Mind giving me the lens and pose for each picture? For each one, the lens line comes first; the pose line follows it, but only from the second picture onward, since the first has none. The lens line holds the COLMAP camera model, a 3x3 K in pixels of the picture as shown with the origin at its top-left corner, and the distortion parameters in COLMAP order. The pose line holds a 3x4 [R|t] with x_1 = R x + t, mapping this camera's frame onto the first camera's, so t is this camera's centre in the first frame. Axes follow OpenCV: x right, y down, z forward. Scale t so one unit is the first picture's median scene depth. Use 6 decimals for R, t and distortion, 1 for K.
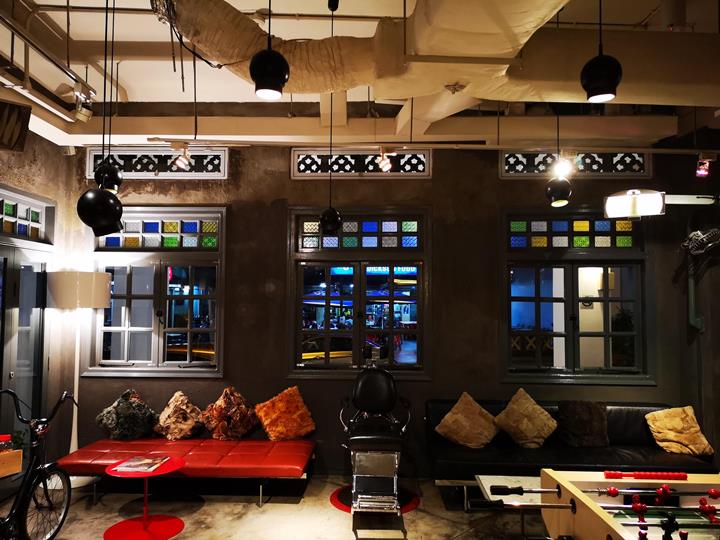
lens RADIAL K [[571.5, 0, 360.0], [0, 571.5, 270.0], [0, 0, 1]] dist [0.009816, -0.006327]
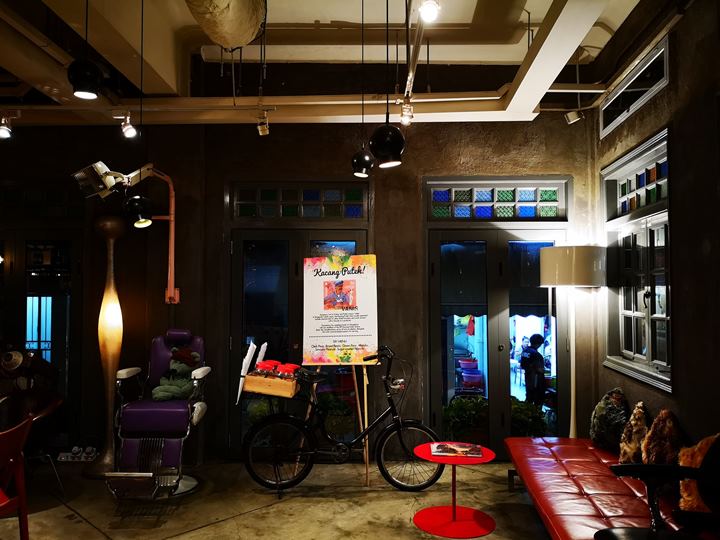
lens RADIAL K [[571.5, 0, 360.0], [0, 571.5, 270.0], [0, 0, 1]] dist [0.009816, -0.006327]
pose [[-0.063829, -0.045316, -0.996931, 0.497069], [0.042600, 0.997934, -0.048089, 0.077906], [0.997051, -0.045539, -0.061766, 0.808391]]
